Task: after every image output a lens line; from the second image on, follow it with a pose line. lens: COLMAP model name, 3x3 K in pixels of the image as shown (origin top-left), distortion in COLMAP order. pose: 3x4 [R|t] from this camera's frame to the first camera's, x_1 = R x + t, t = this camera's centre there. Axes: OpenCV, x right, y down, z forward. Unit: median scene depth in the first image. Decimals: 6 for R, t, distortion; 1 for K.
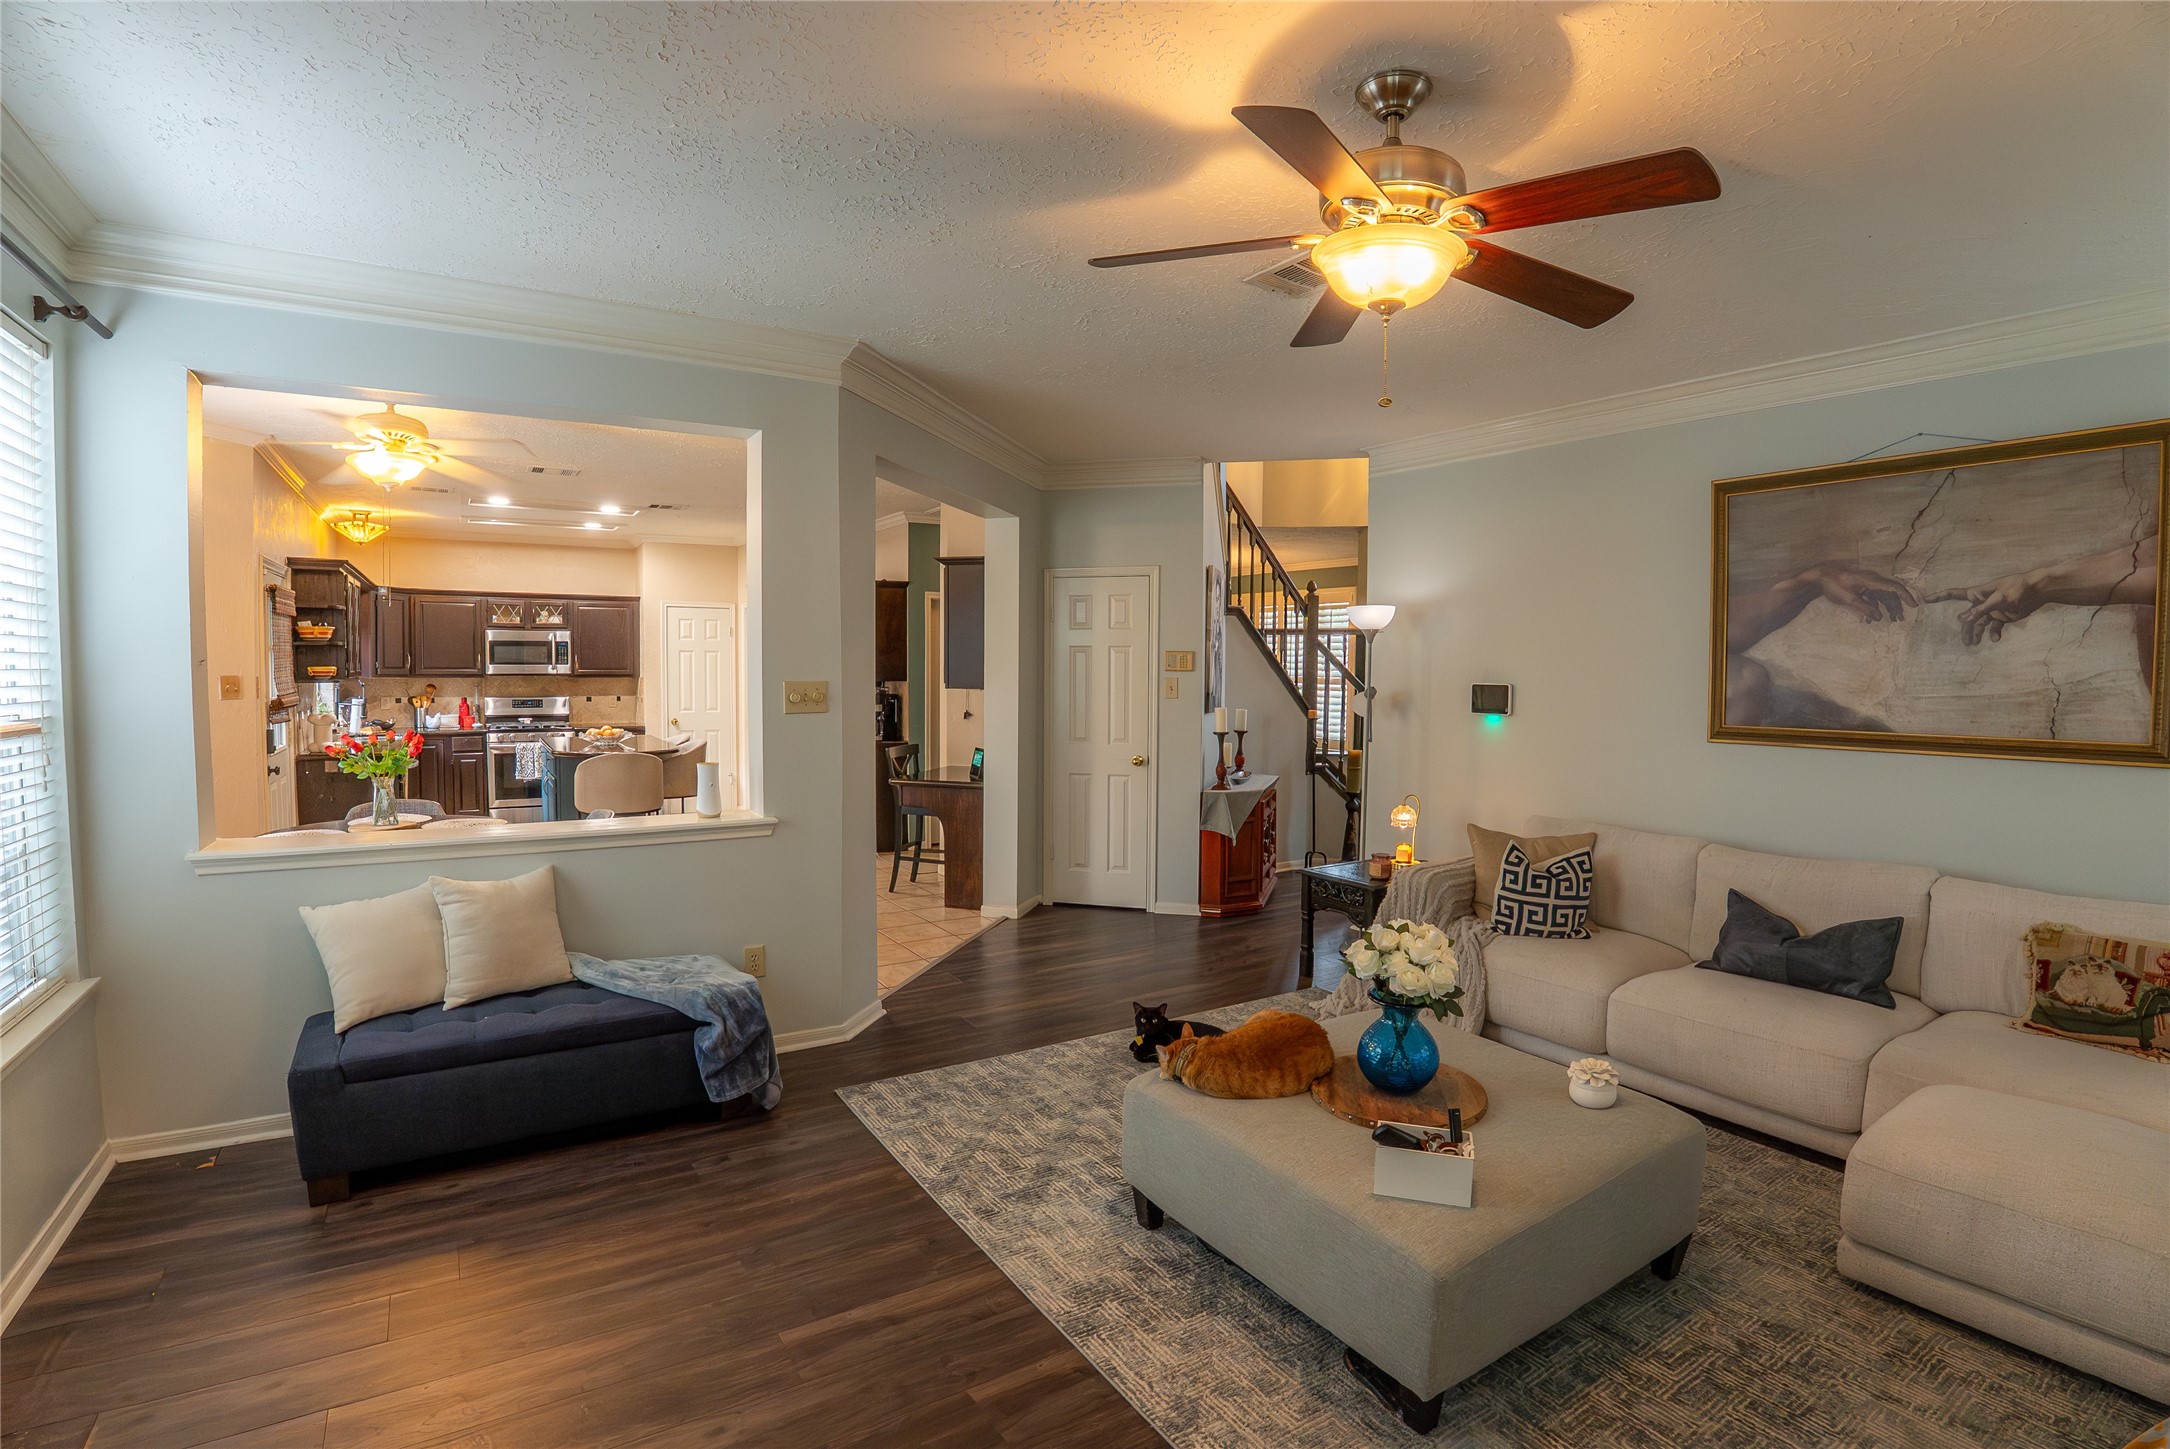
lens RADIAL K [[1010.5, 0, 1085.0], [0, 1010.5, 724.5], [0, 0, 1]] dist [-0.108473, 0.024511]
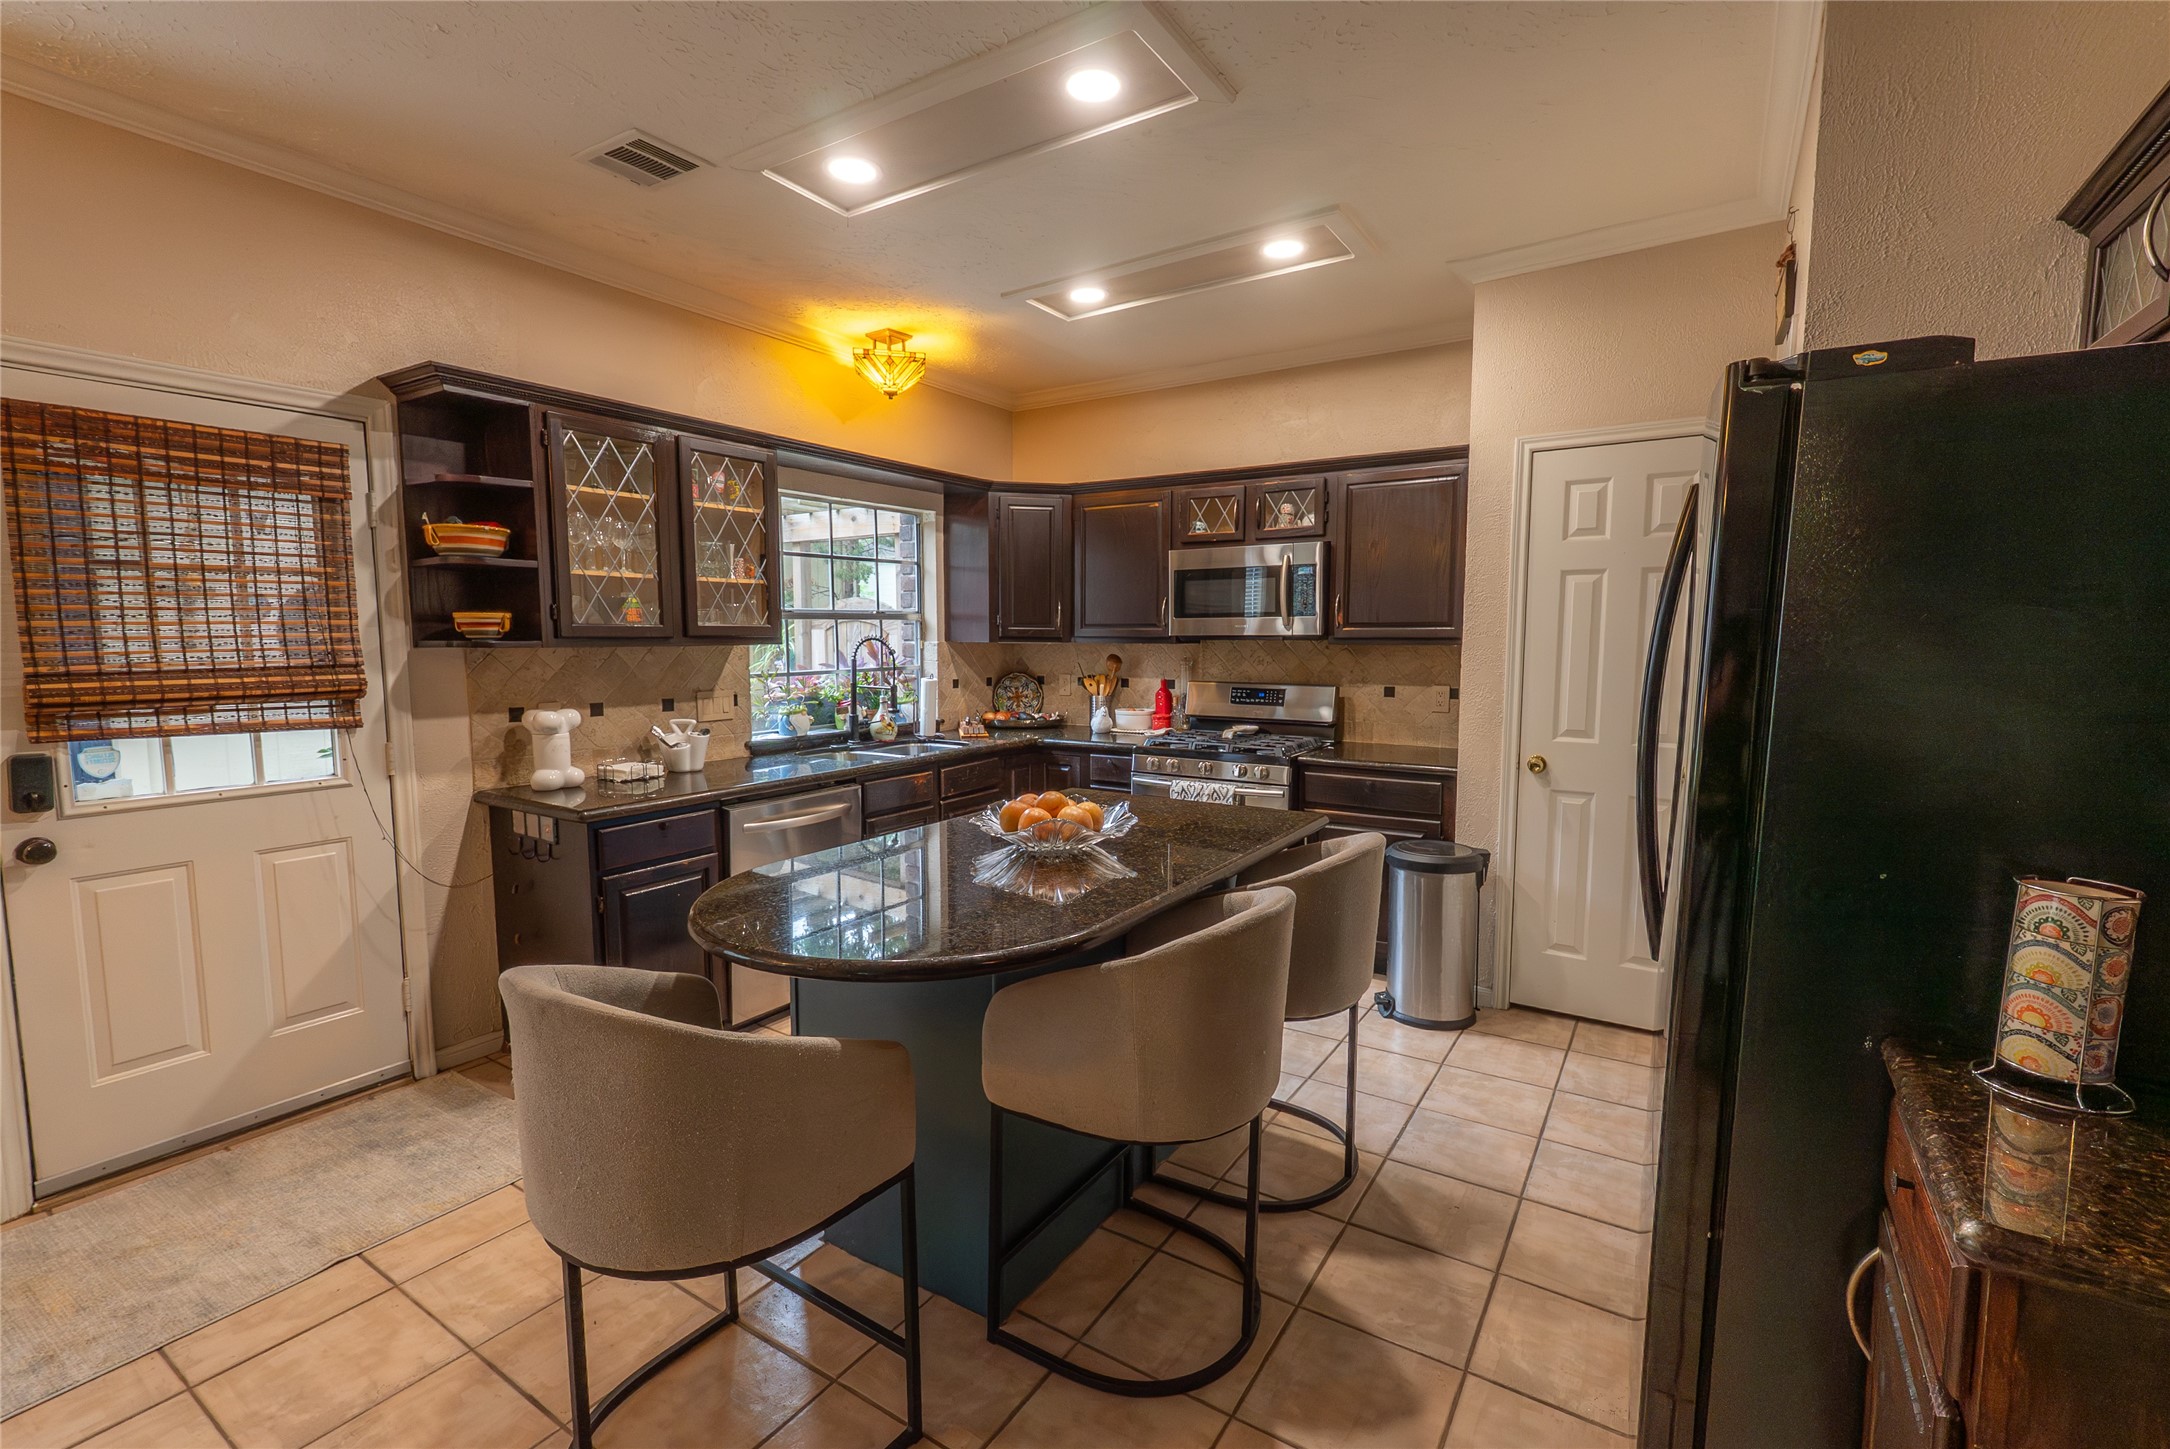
lens RADIAL K [[940.9, 0, 1085.0], [0, 940.9, 724.5], [0, 0, 1]] dist [0.004135, 0.000486]
pose [[0.415797, 0.074297, -0.906417, -0.174855], [-0.045757, 0.997104, 0.060740, -0.033429], [0.908305, 0.016219, 0.417993, 0.749293]]
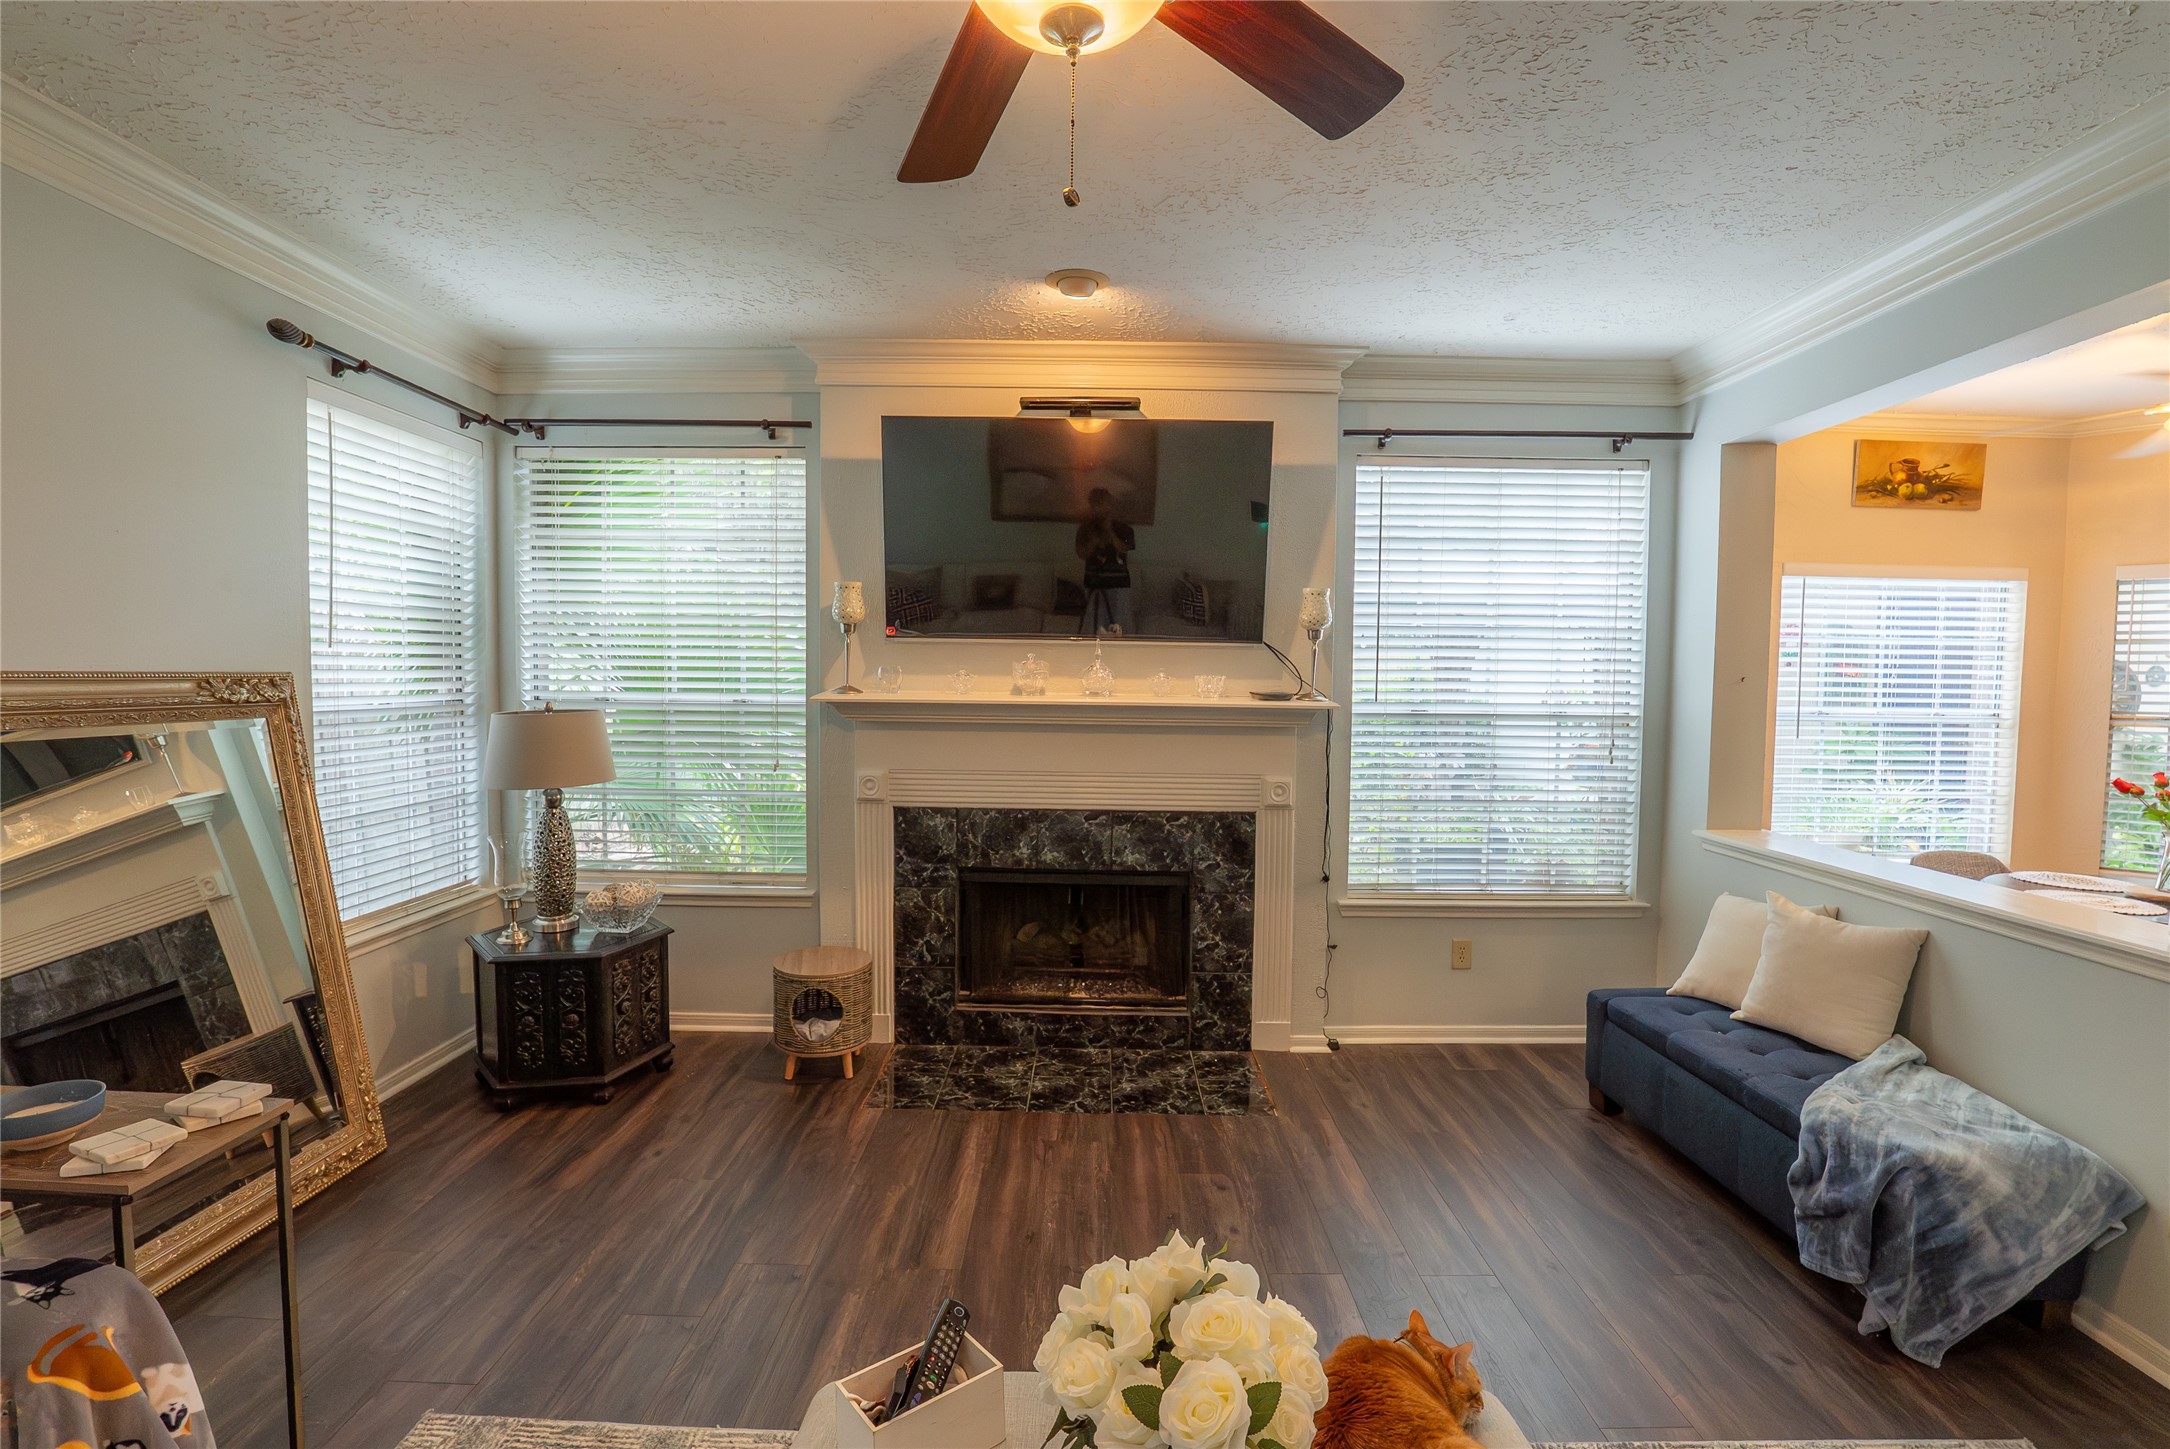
lens RADIAL K [[995.3, 0, 1085.0], [0, 995.3, 724.5], [0, 0, 1]] dist [-0.028002, 0.000412]
pose [[-0.546408, 0.024364, -0.837165, 0.192887], [-0.066469, 0.995162, 0.072347, -0.014499], [0.834877, 0.095177, -0.542145, 0.319533]]
